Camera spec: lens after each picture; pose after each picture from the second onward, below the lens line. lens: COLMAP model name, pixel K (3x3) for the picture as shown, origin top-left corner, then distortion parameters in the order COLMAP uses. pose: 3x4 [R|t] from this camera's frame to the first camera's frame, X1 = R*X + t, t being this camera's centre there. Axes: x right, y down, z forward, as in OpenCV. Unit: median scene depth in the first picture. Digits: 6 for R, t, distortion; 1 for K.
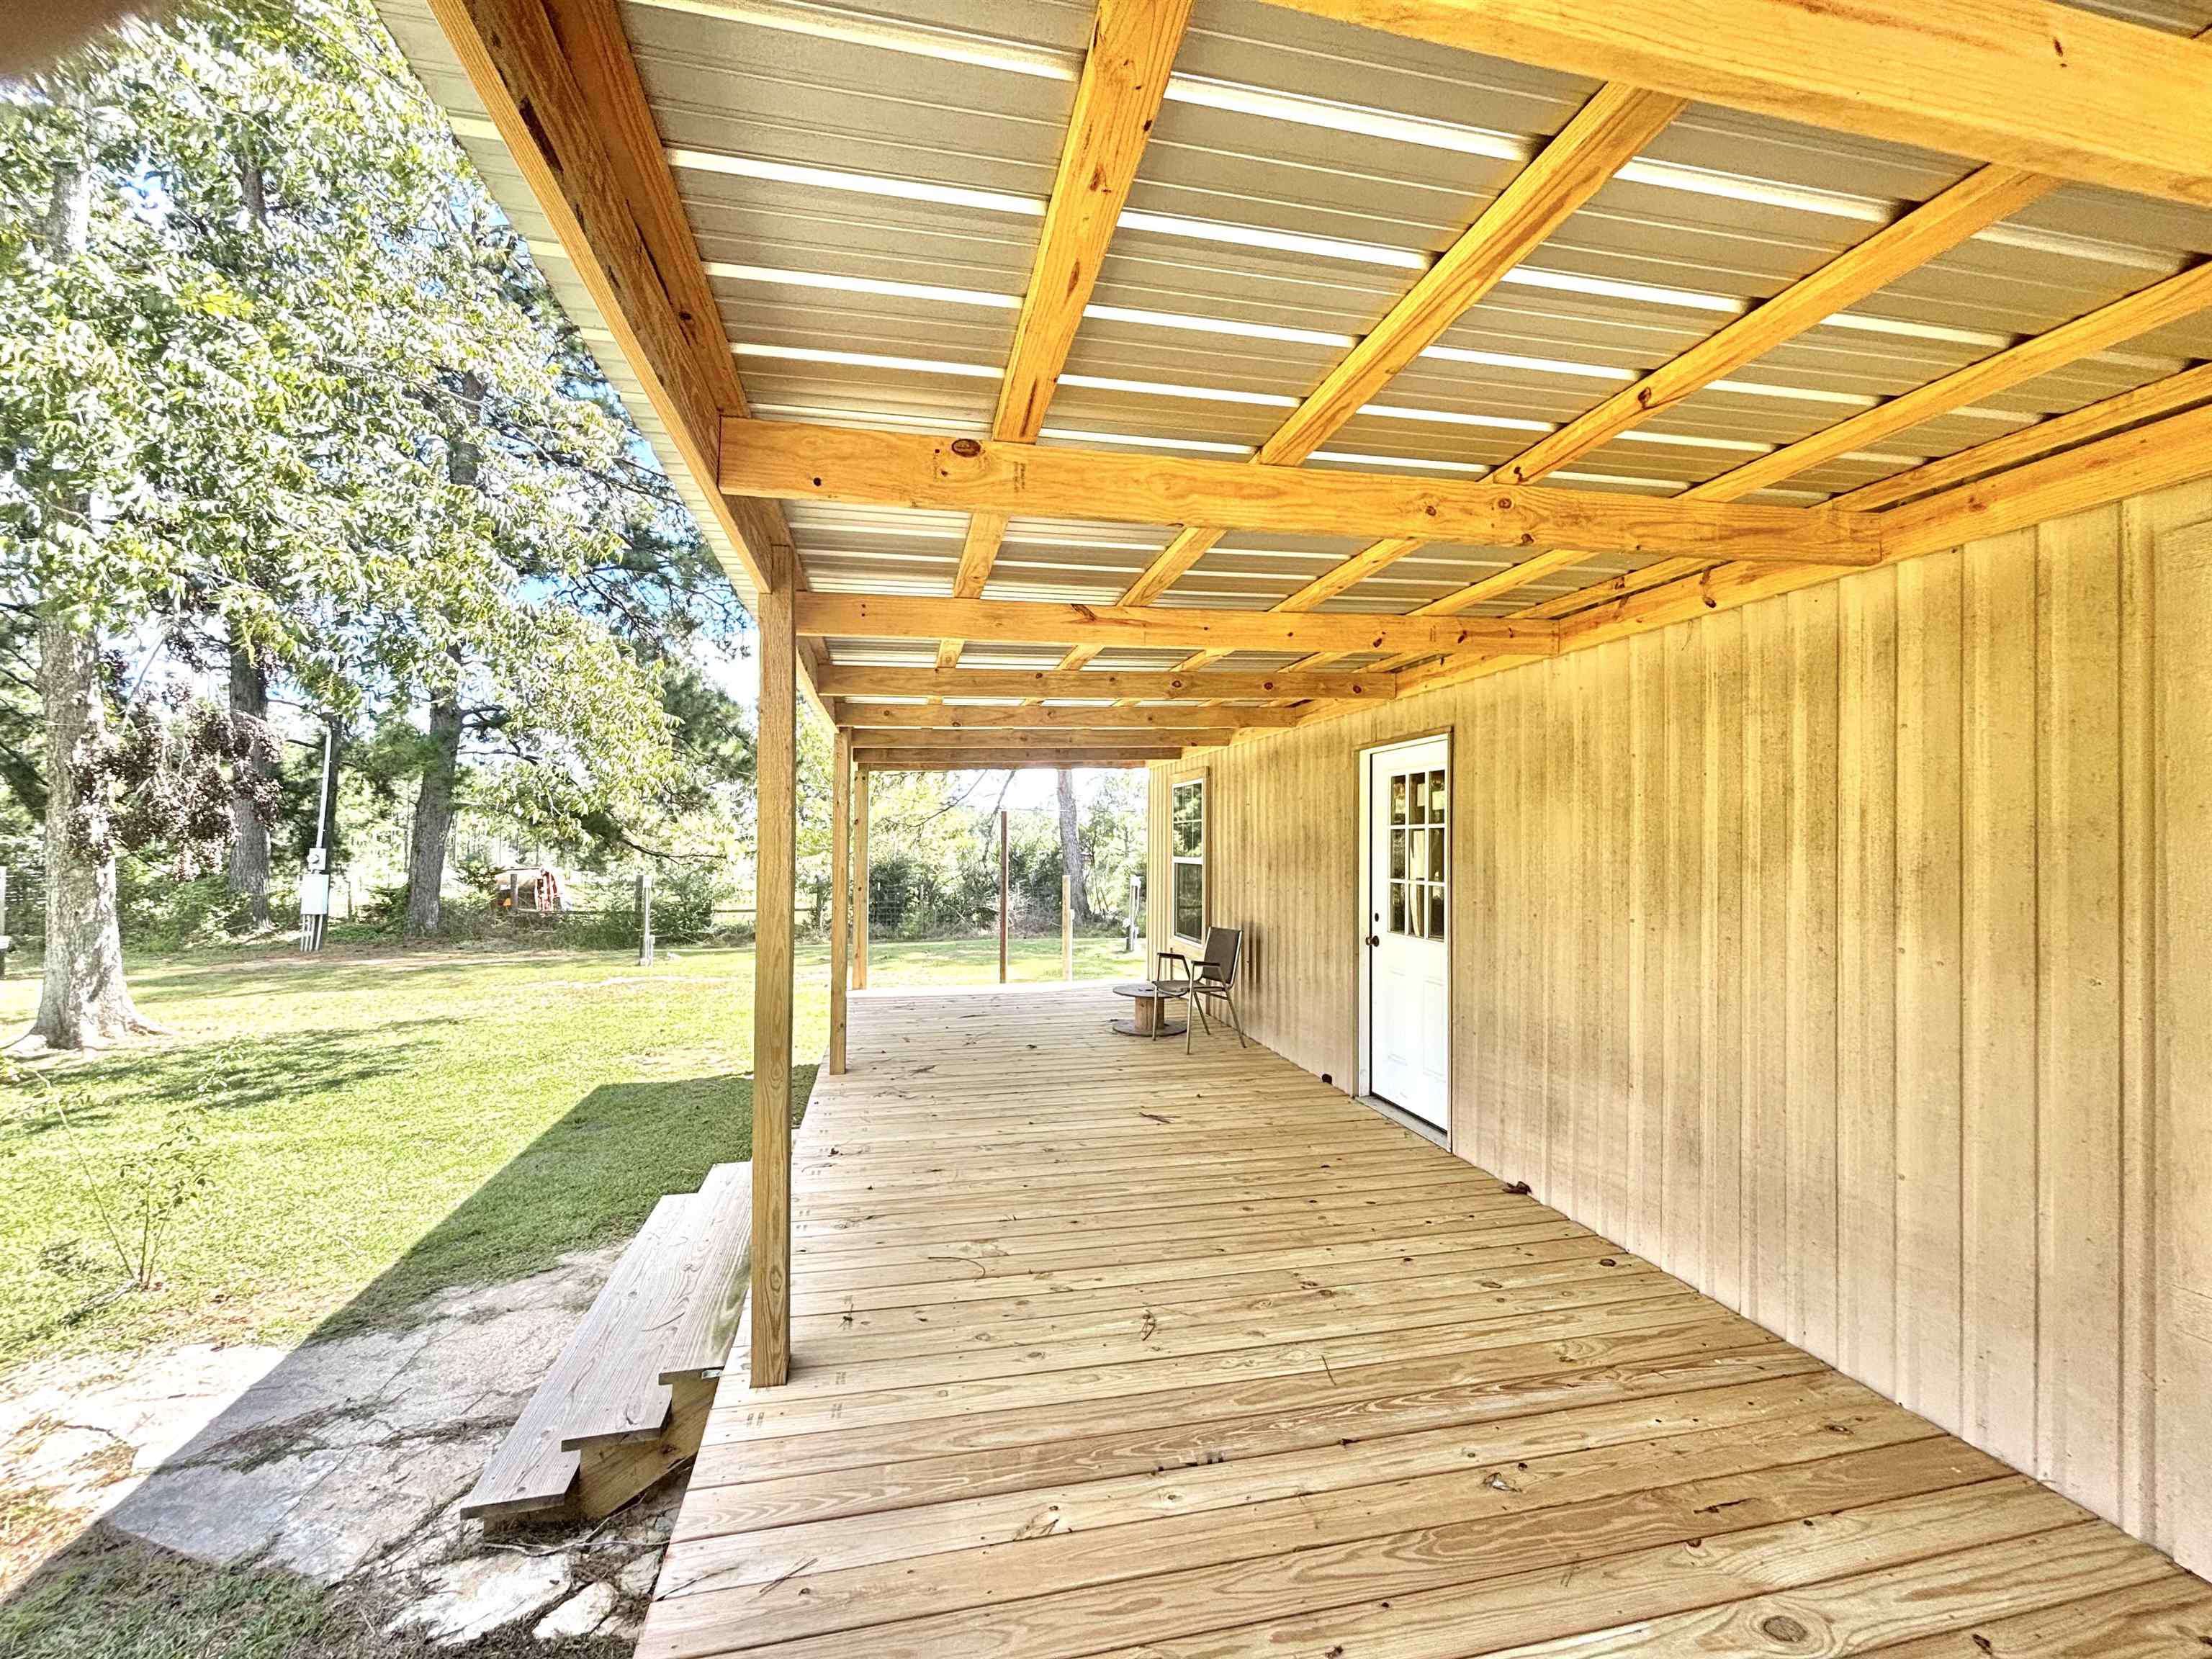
lens RADIAL K [[891.4, 0, 1113.2], [0, 891.4, 836.6], [0, 0, 1]] dist [0.000055, -0.000007]
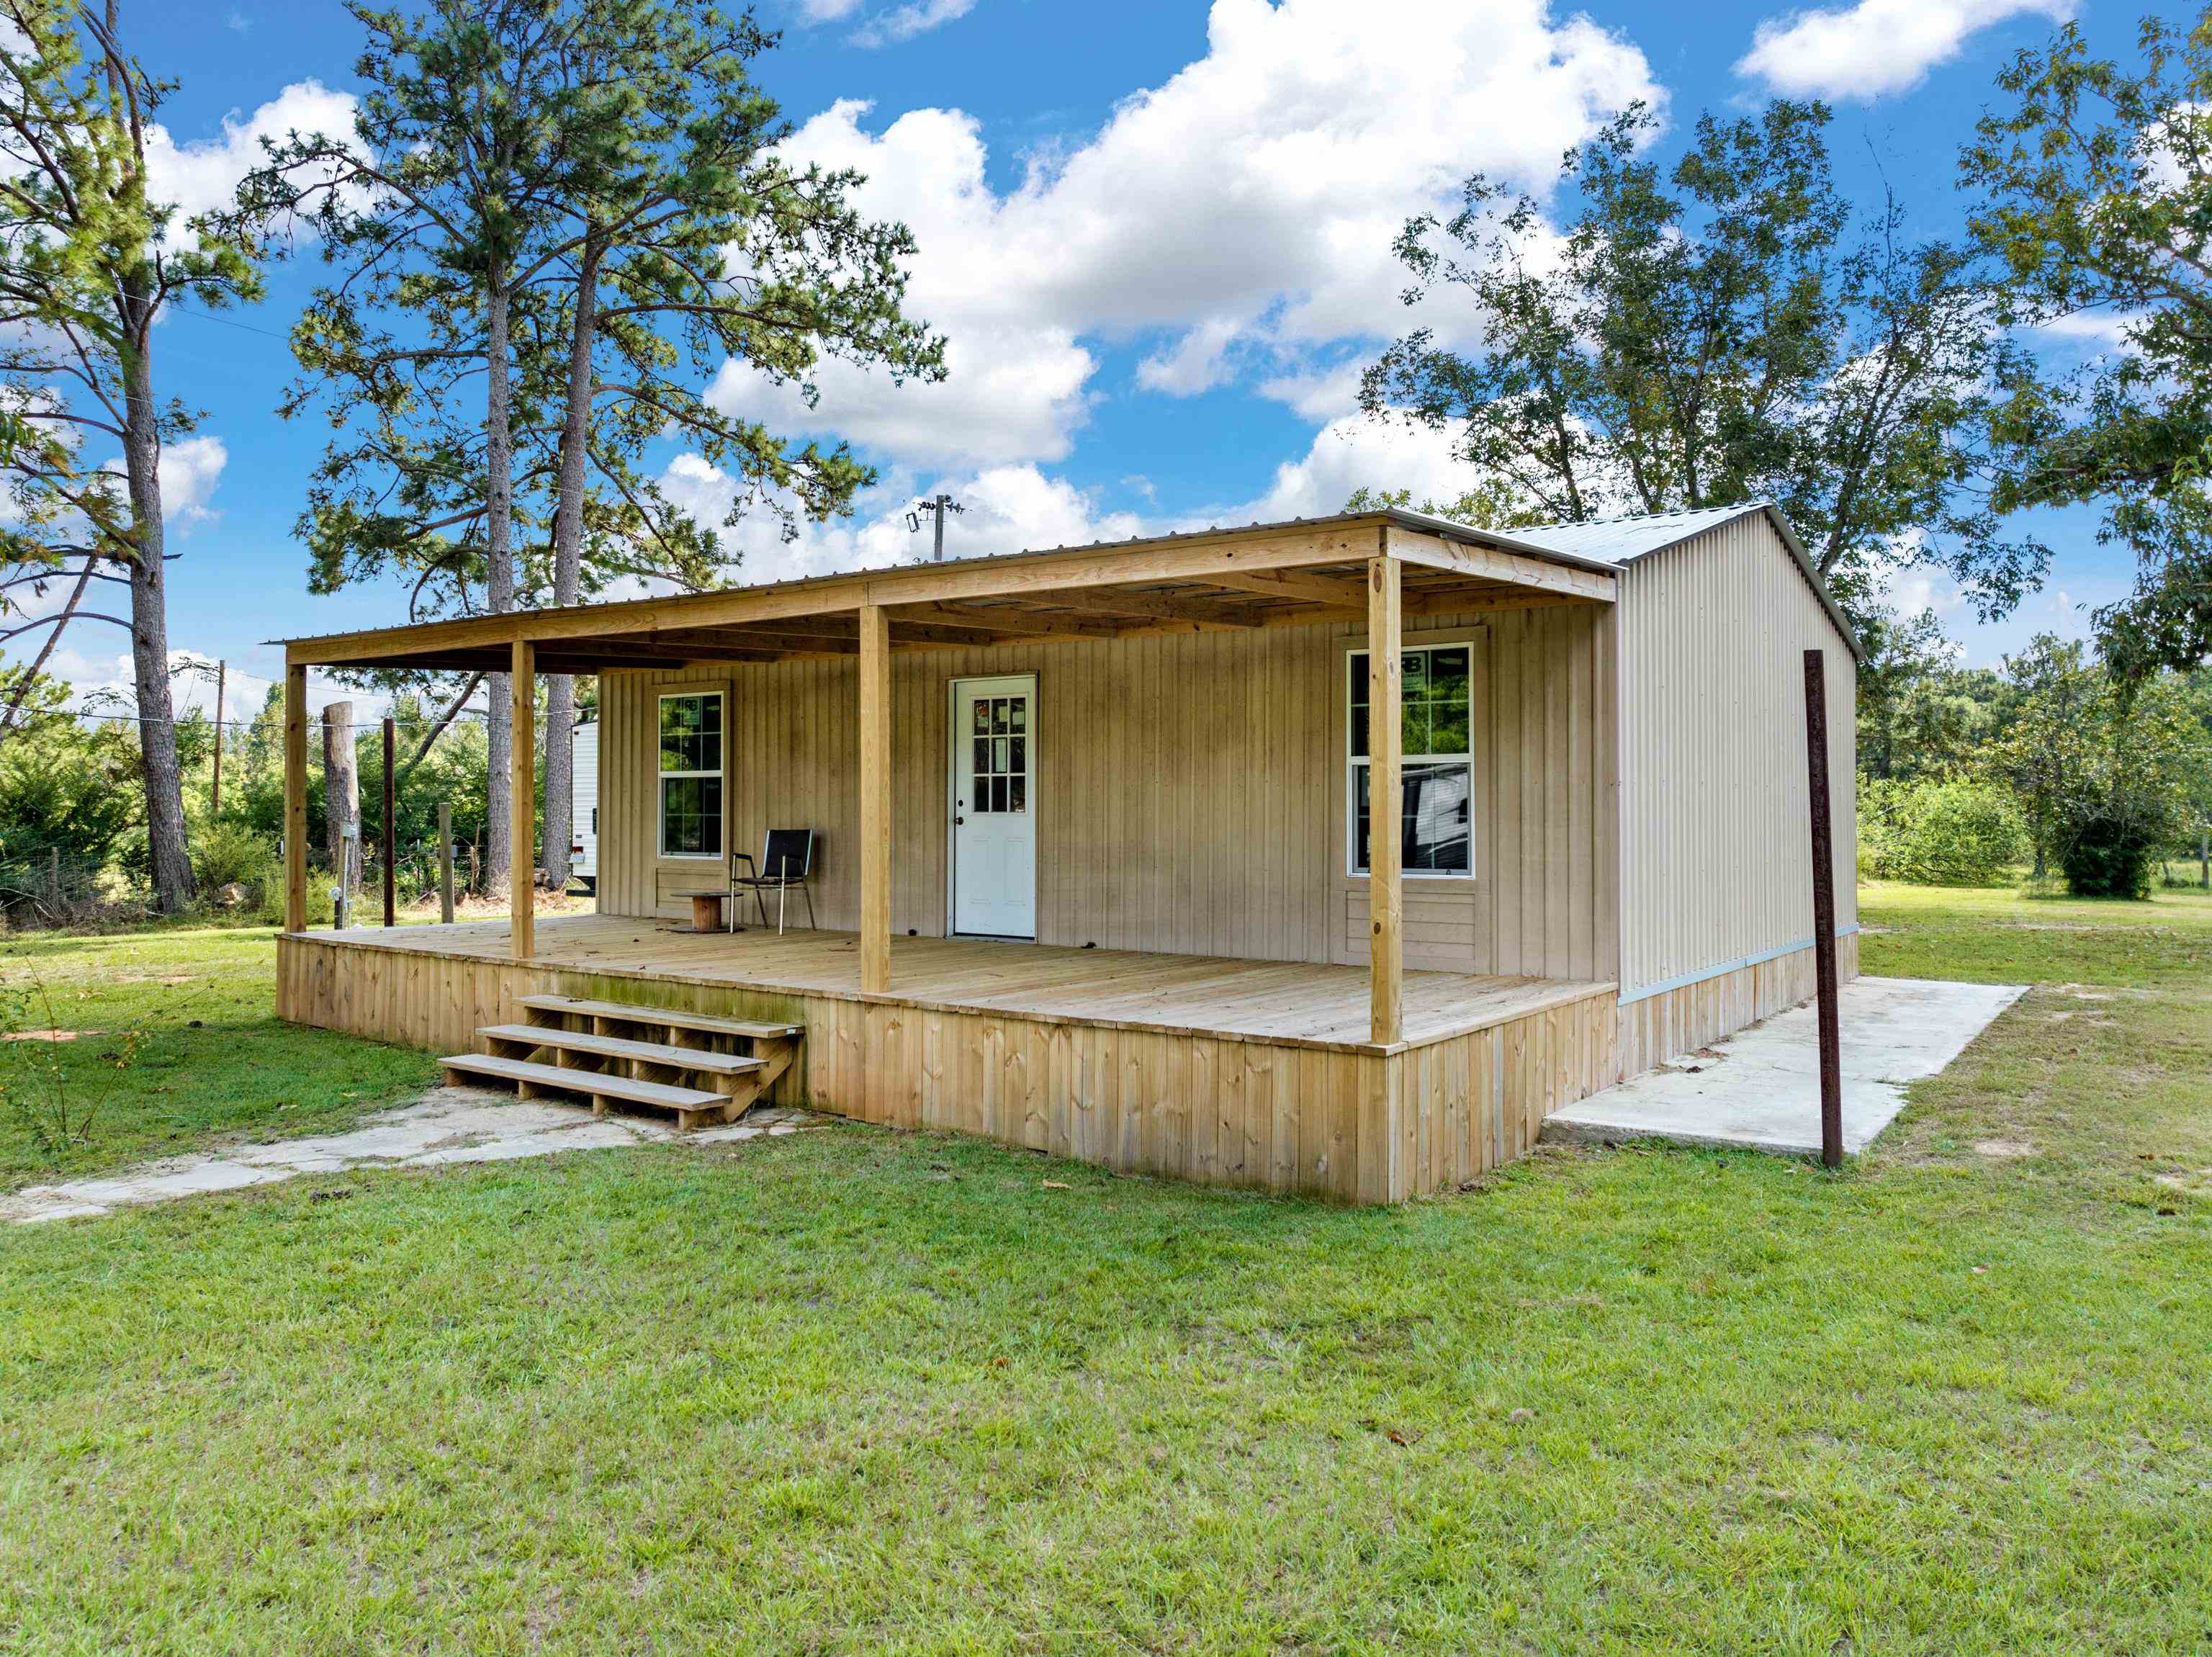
lens RADIAL K [[1564.7, 0, 1114.4], [0, 1564.7, 819.1], [0, 0, 1]] dist [-0.058736, 0.030343]
pose [[0.756797, -0.007581, 0.653606, -1.162556], [-0.001451, 0.999911, 0.013278, 0.088734], [-0.653648, -0.010997, 0.756719, -1.030235]]
